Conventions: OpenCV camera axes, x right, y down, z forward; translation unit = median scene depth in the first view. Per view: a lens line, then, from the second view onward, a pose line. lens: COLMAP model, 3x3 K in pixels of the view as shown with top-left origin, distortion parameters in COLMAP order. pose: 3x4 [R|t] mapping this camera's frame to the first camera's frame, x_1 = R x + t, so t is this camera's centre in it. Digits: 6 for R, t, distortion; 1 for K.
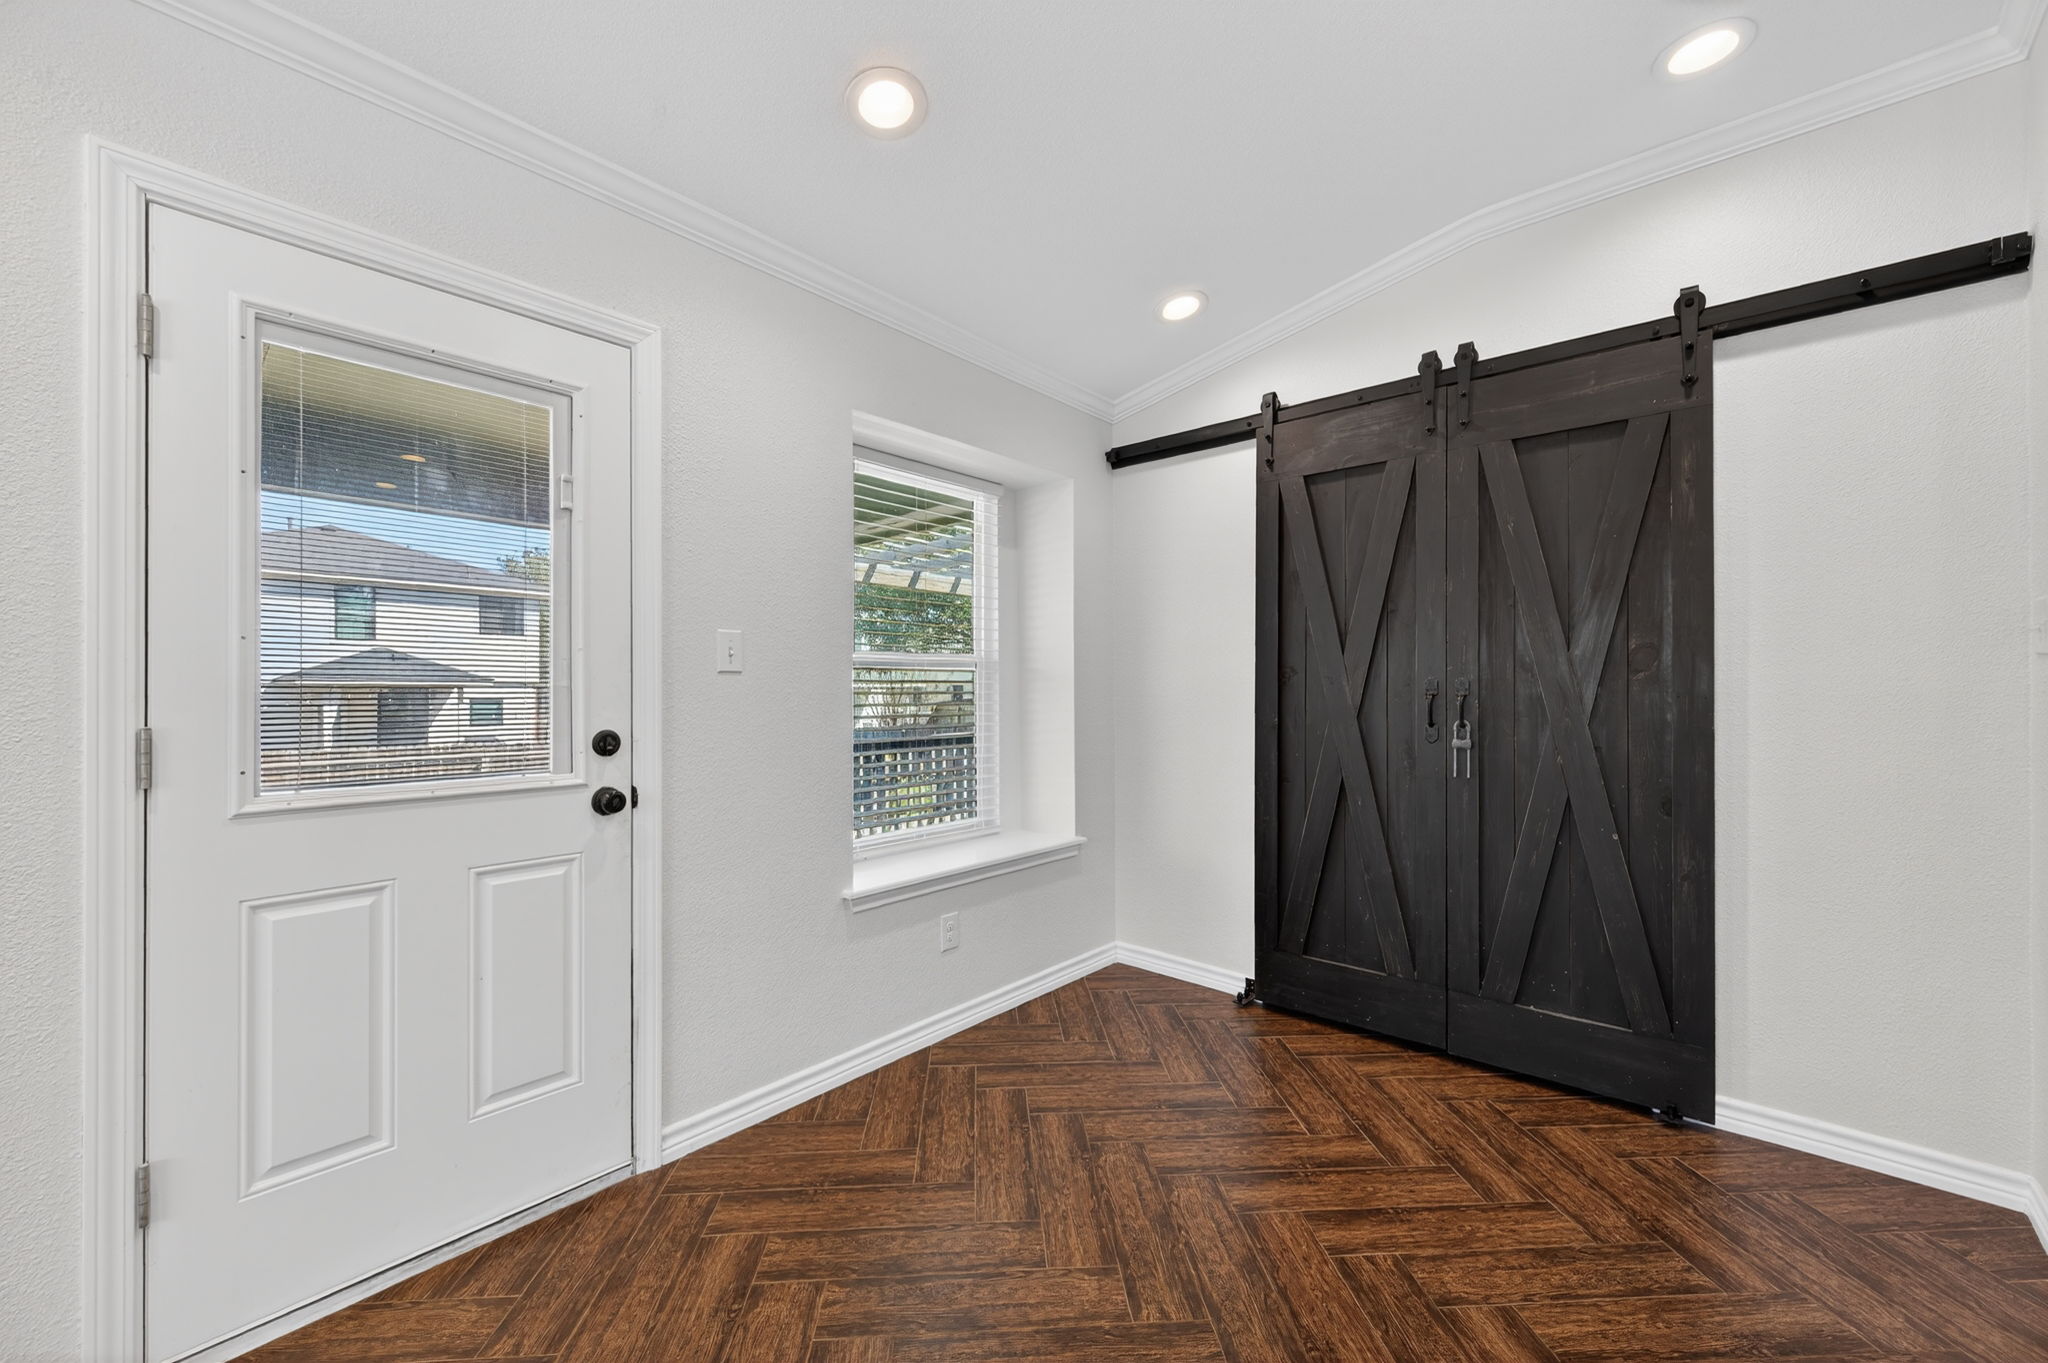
lens RADIAL K [[800.6, 0, 1026.8], [0, 800.6, 678.5], [0, 0, 1]] dist [0.008647, -0.002544]
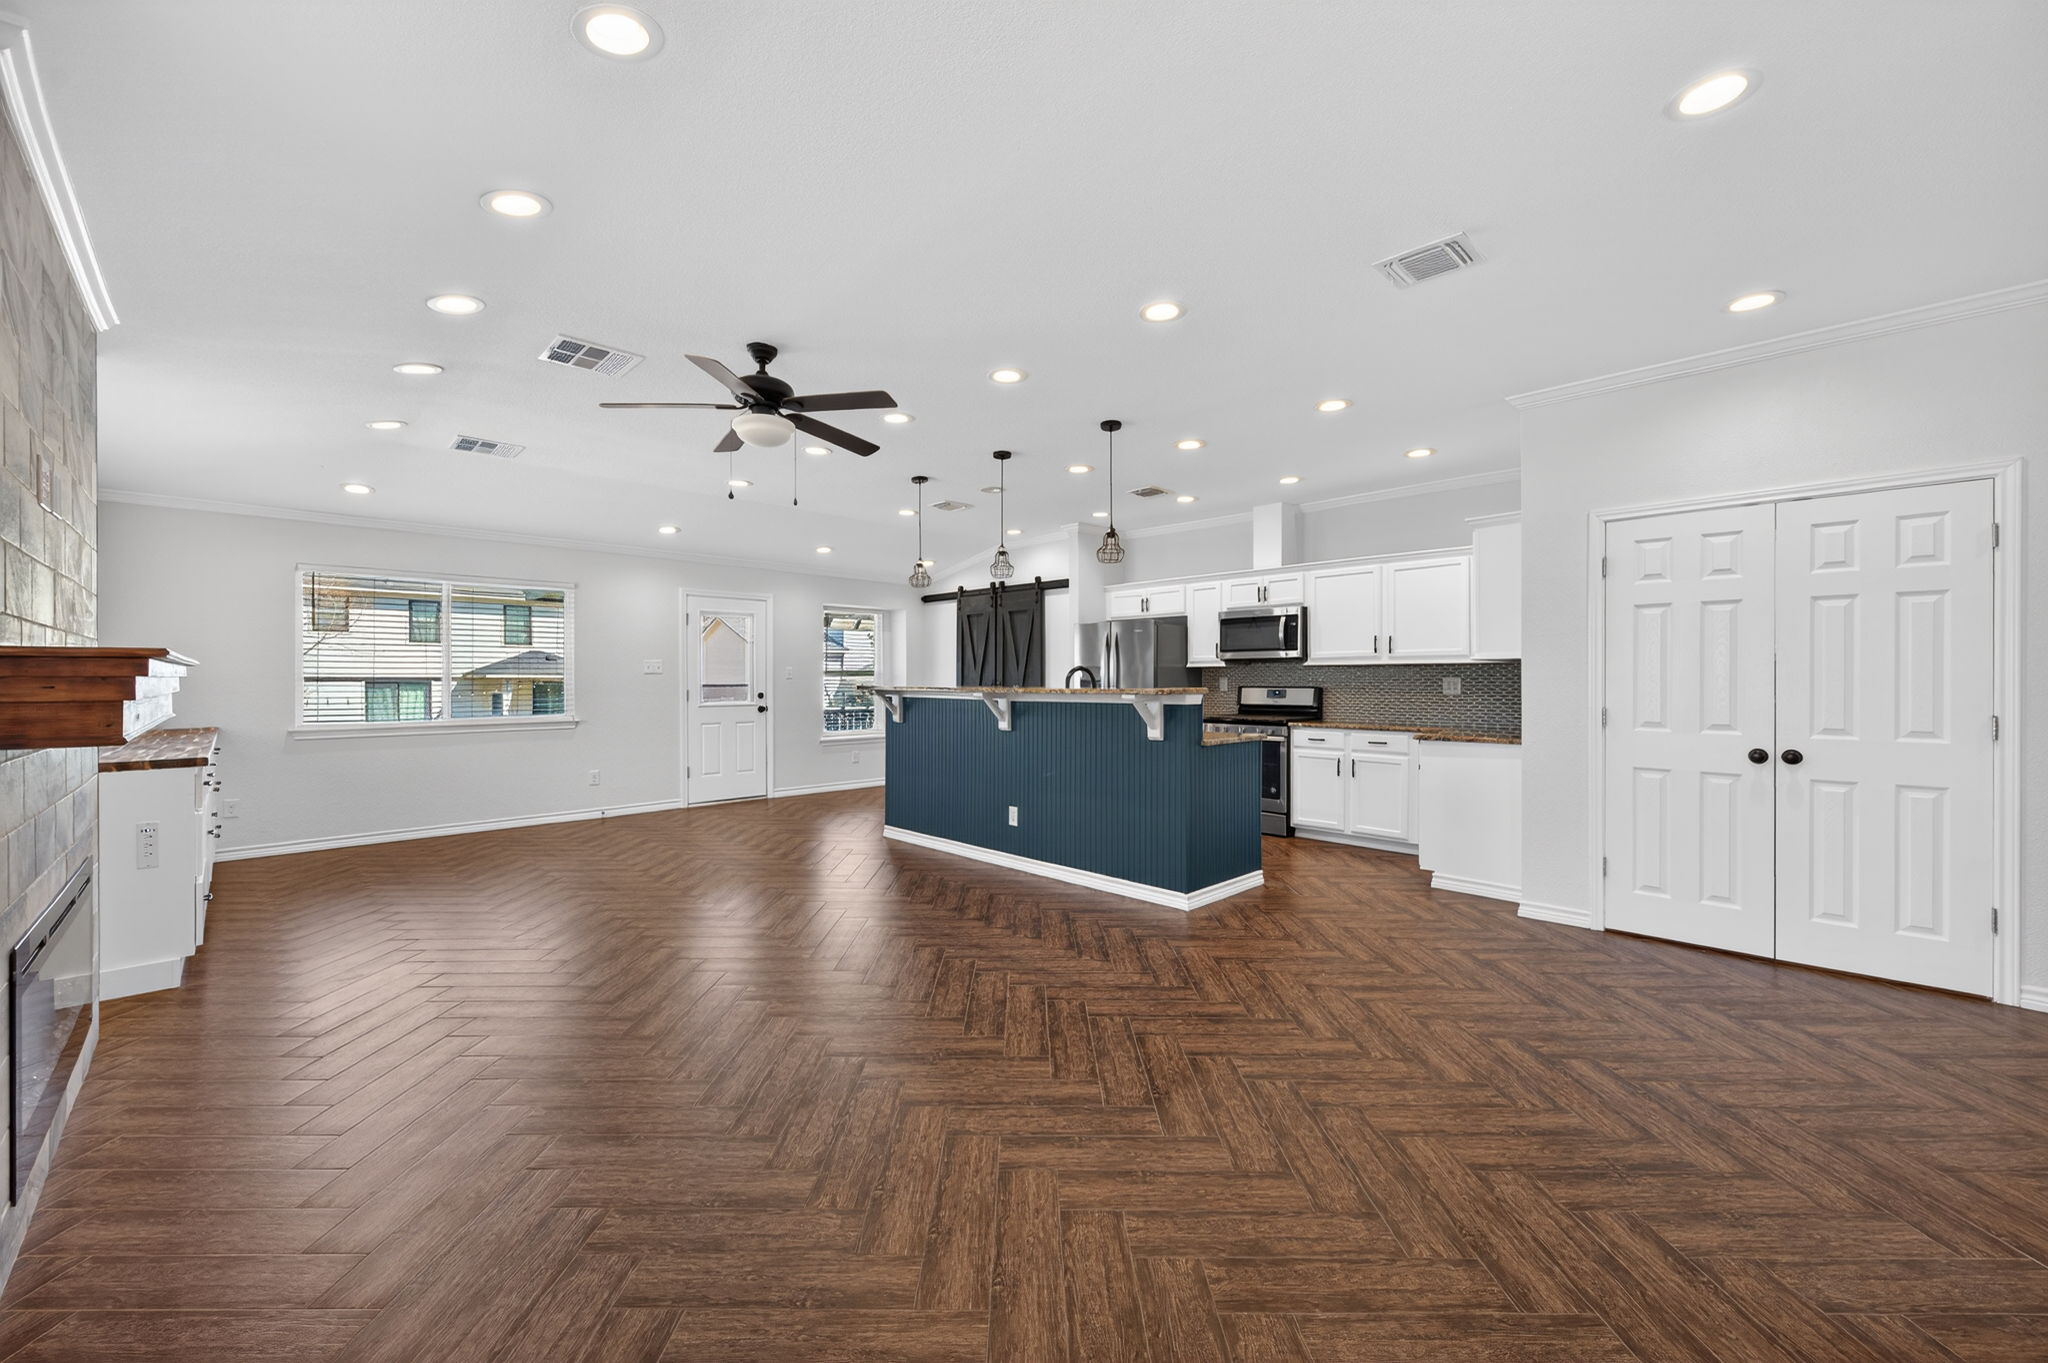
lens RADIAL K [[797.1, 0, 1026.6], [0, 797.1, 684.1], [0, 0, 1]] dist [0.000387, -0.000025]
pose [[0.997277, -0.001672, -0.073728, 0.884340], [0.002985, 0.999839, 0.017702, -0.038902], [0.073686, -0.017874, 0.997121, -2.301958]]
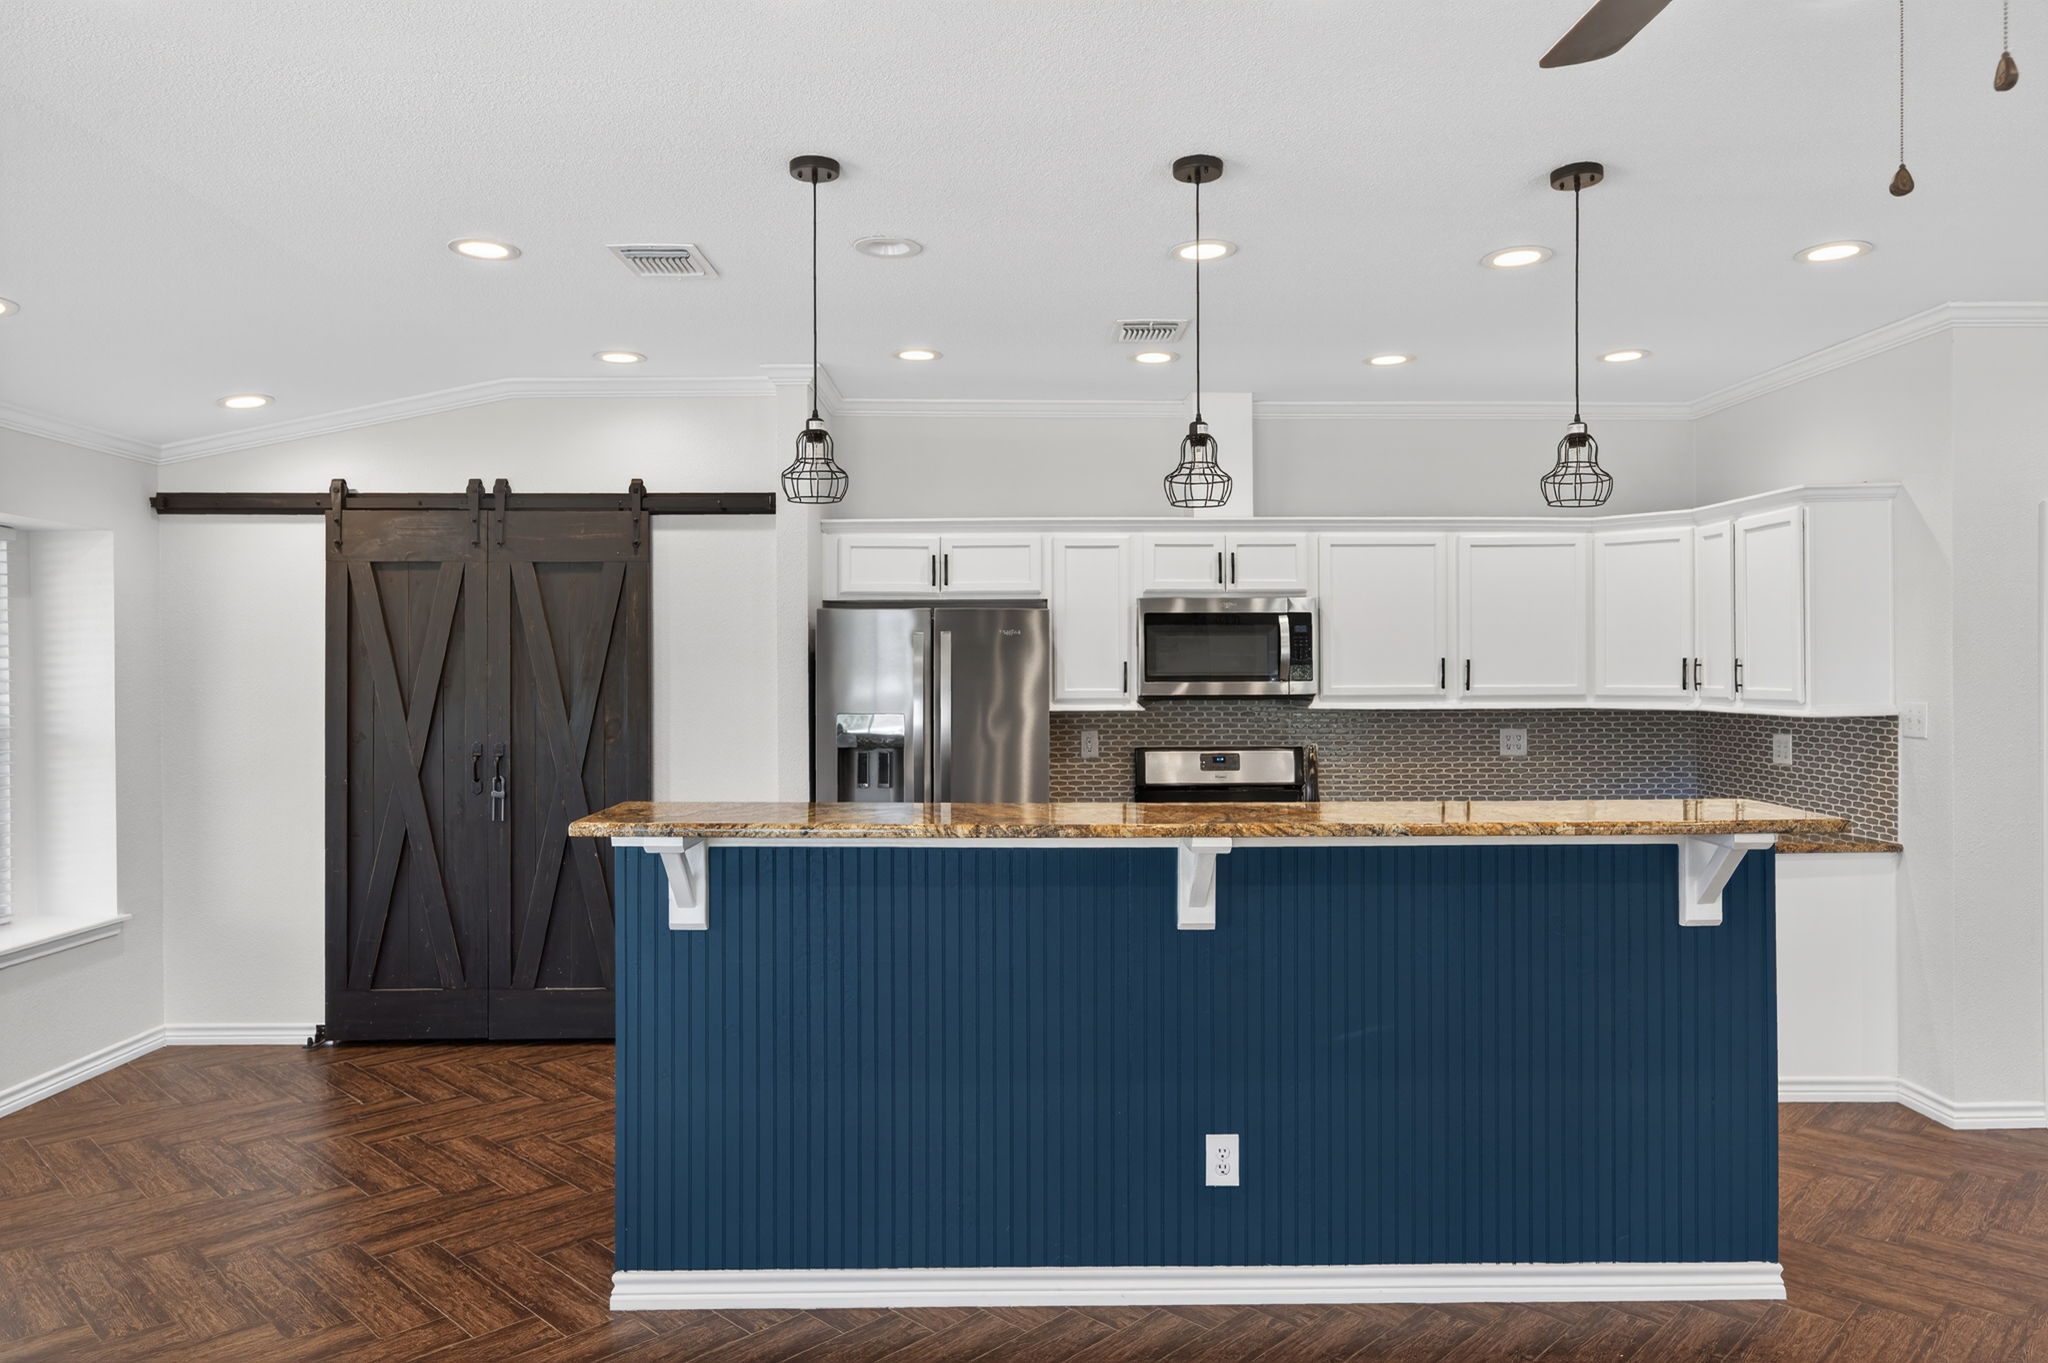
lens RADIAL K [[1355.0, 0, 1026.6], [0, 1355.0, 674.0], [0, 0, 1]] dist [0.004923, 0.004475]
pose [[0.745402, -0.005980, 0.666589, -0.258069], [-0.002812, 0.999923, 0.012115, -0.133052], [-0.666610, -0.010905, 0.745327, -1.121908]]
